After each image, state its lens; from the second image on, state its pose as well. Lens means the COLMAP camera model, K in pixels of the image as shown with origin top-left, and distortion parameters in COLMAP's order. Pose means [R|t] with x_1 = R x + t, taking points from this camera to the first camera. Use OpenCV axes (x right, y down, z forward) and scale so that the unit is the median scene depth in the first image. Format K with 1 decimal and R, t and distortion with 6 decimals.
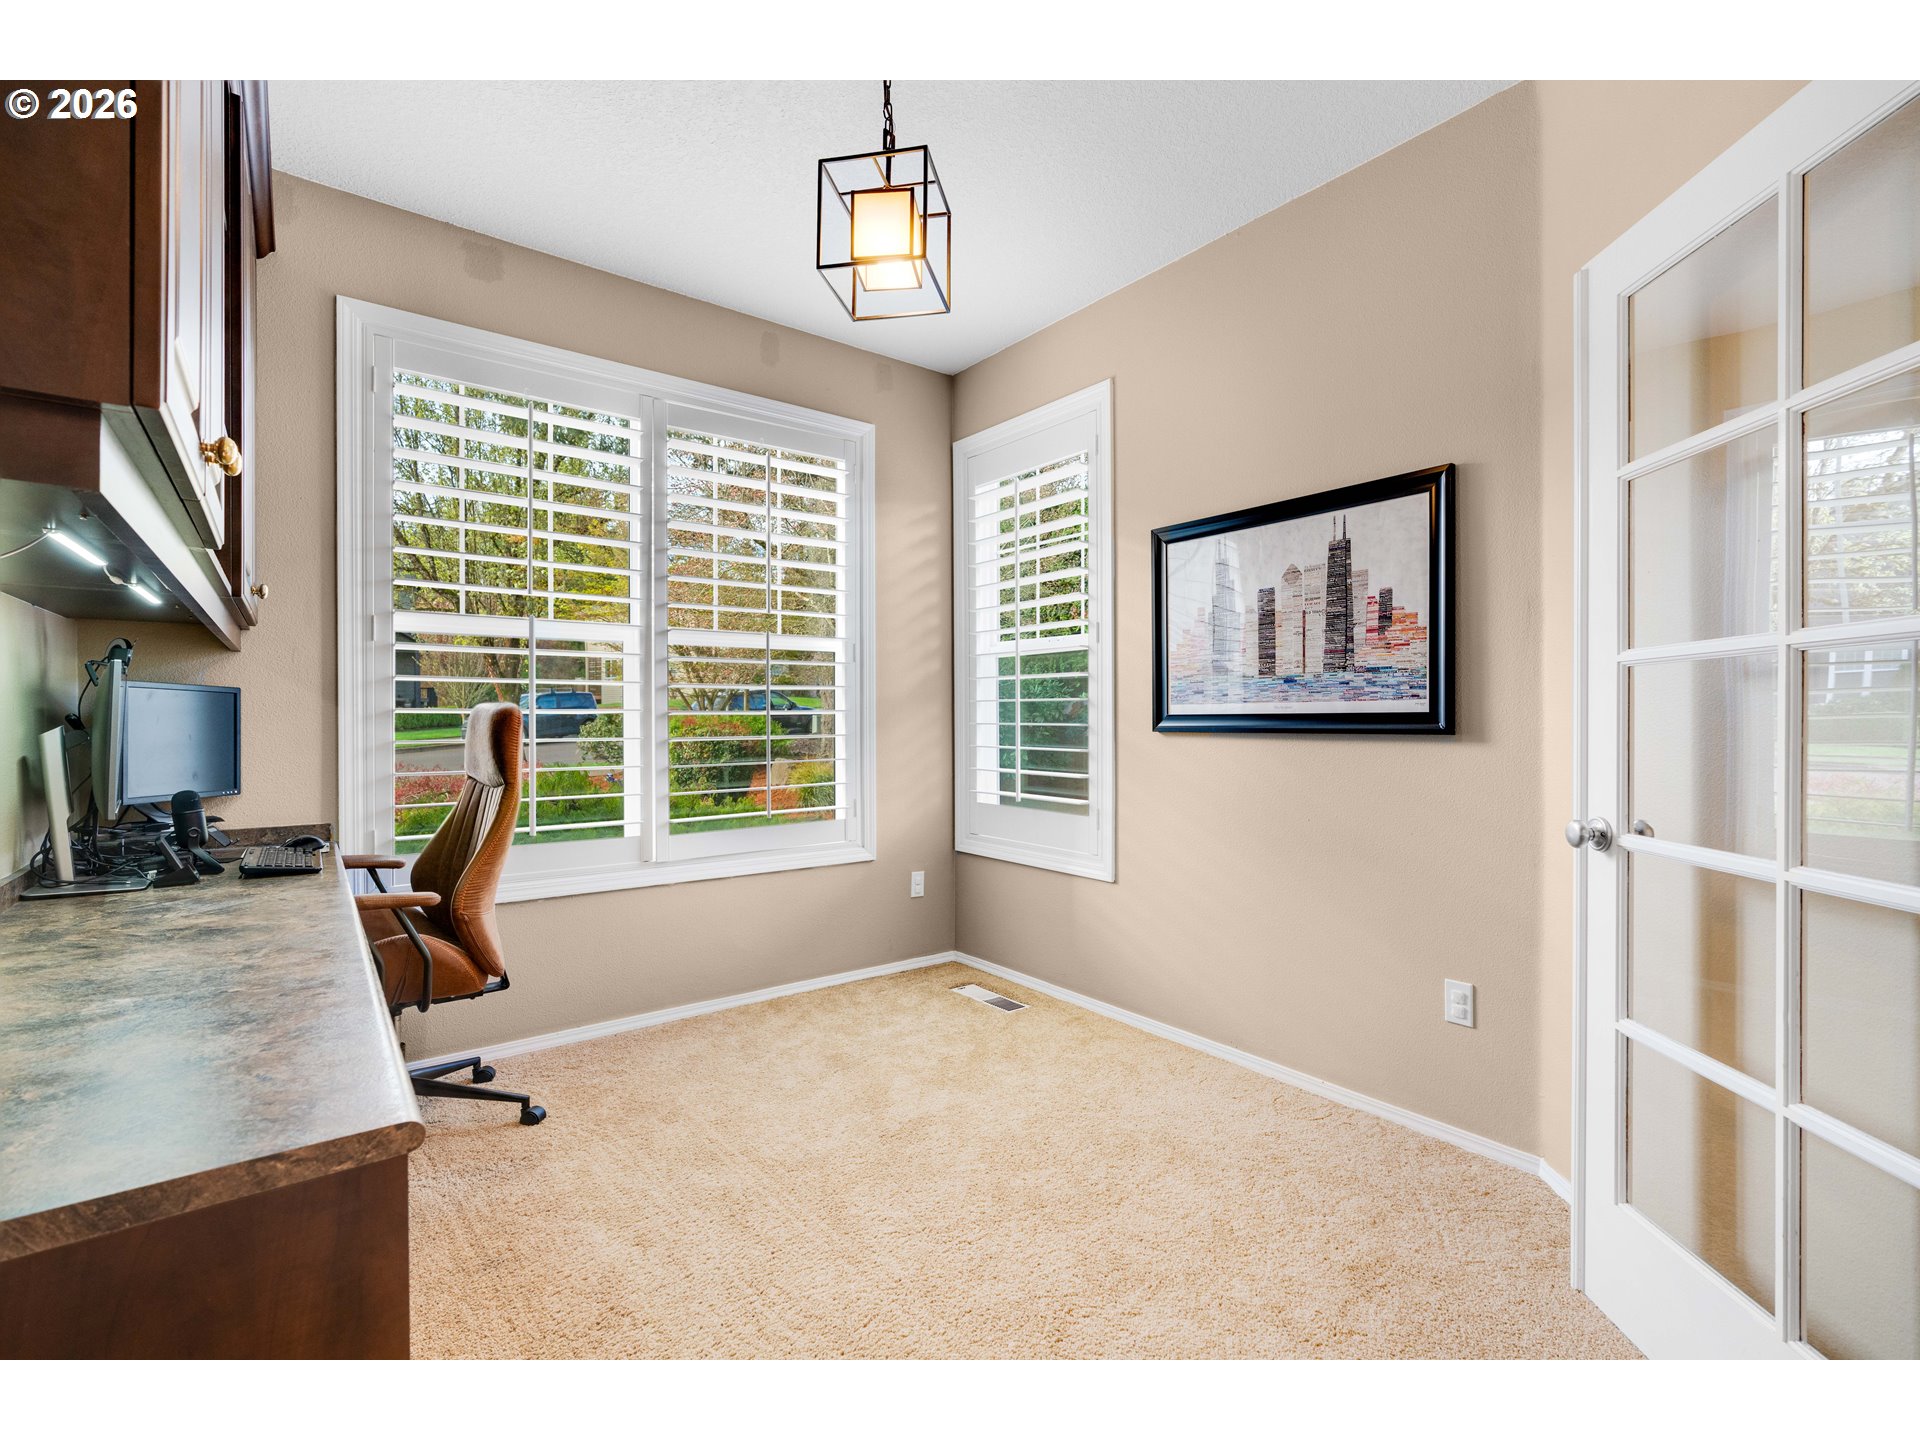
lens RADIAL K [[872.1, 0, 962.3], [0, 872.1, 718.4], [0, 0, 1]] dist [-0.004622, -0.000128]
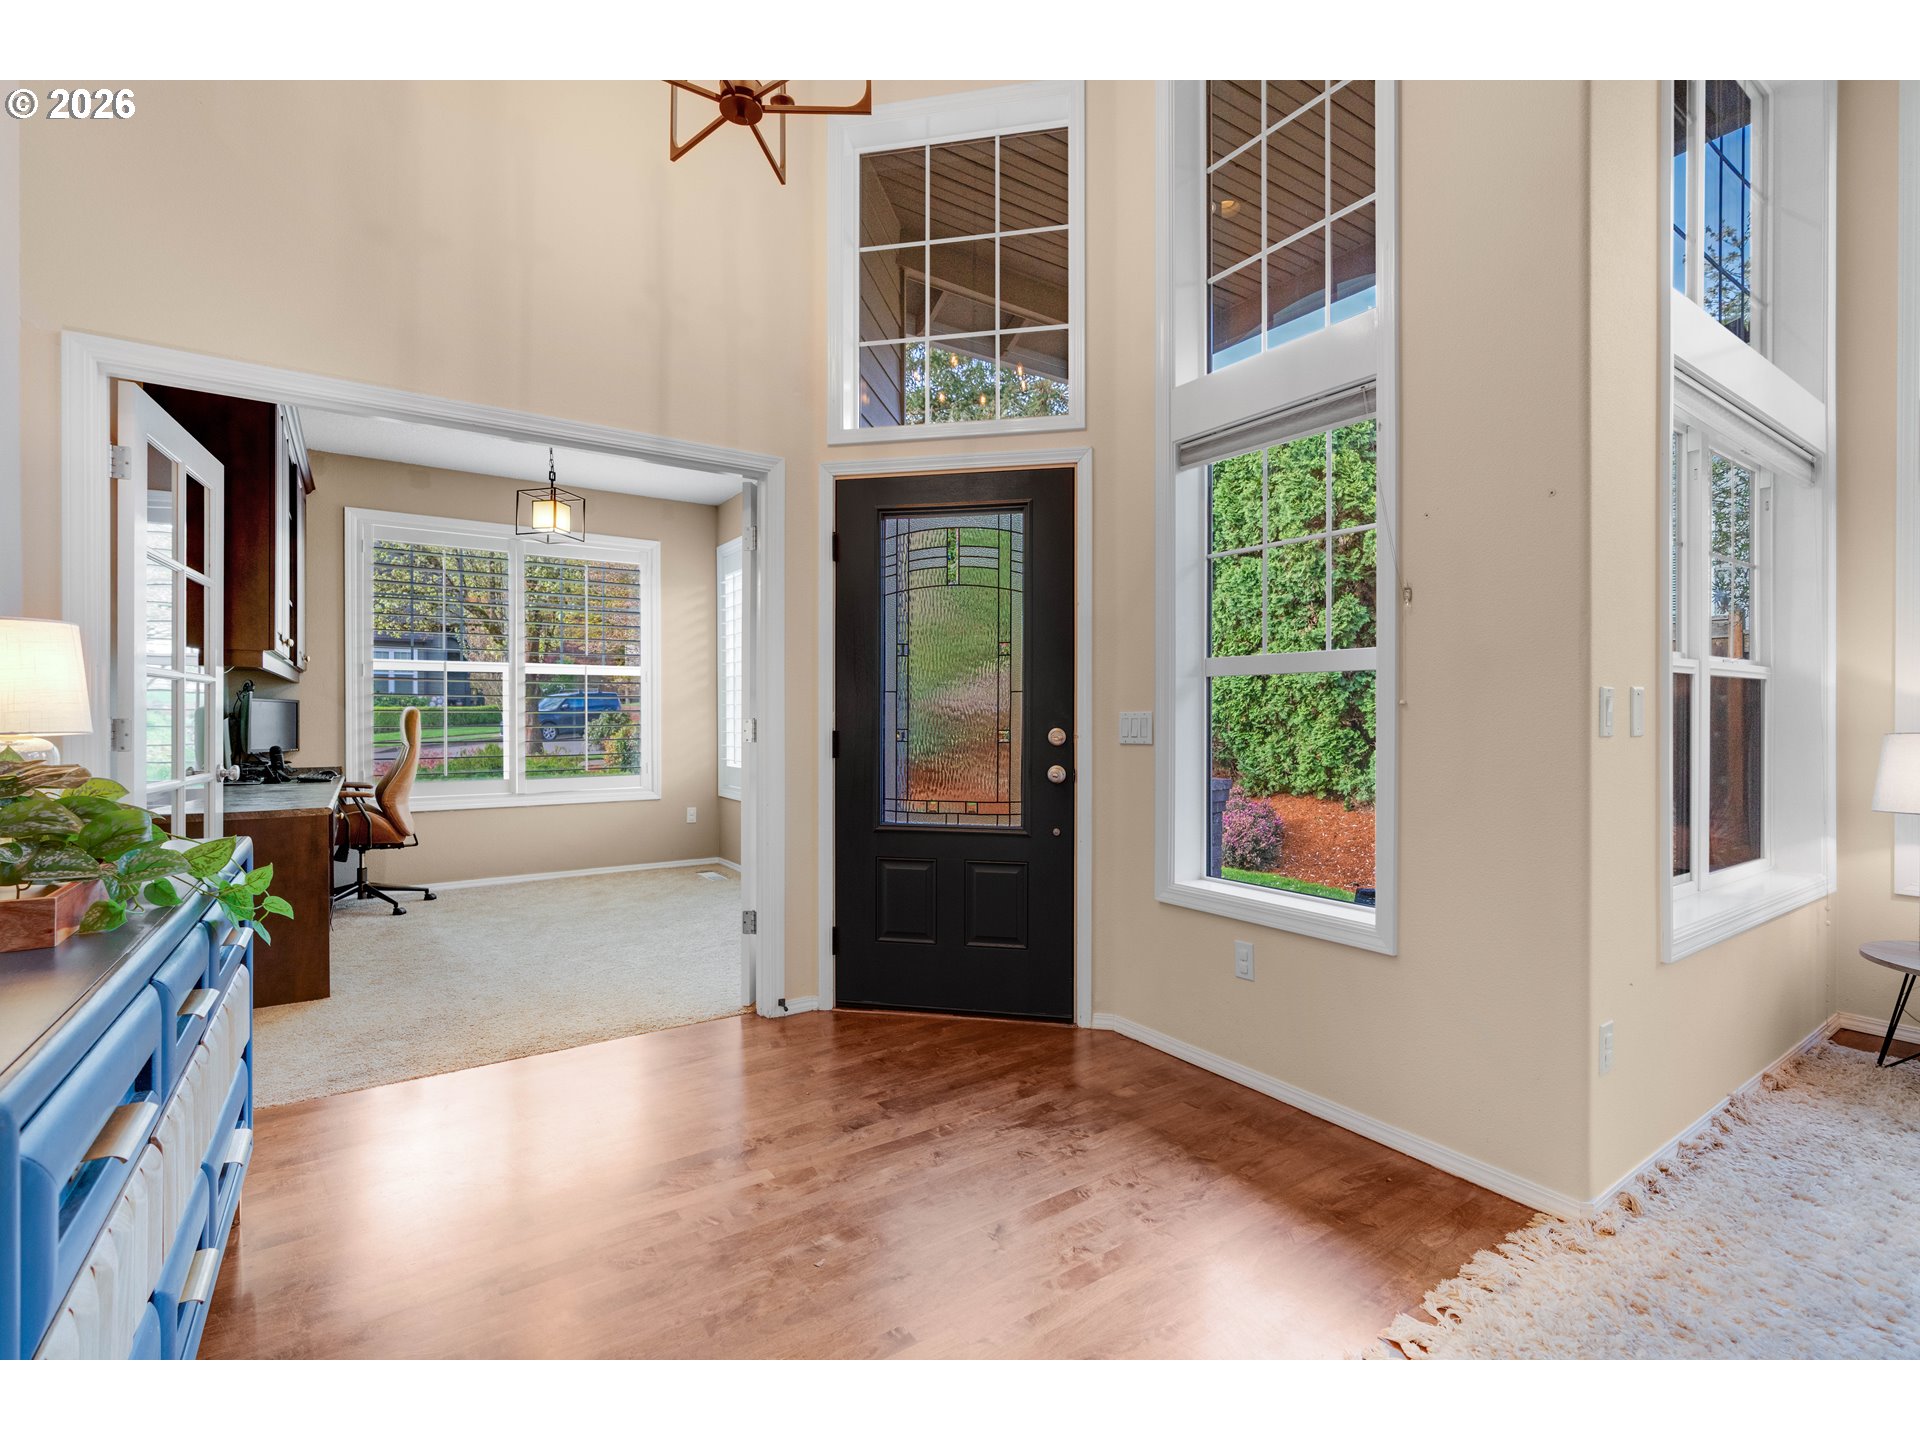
lens RADIAL K [[872.1, 0, 958.8], [0, 872.1, 717.0], [0, 0, 1]] dist [-0.004622, -0.000128]
pose [[0.998550, 0.000277, -0.053830, 0.818839], [-0.000173, 0.999998, 0.001930, 0.000399], [0.053830, -0.001918, 0.998548, -0.948589]]
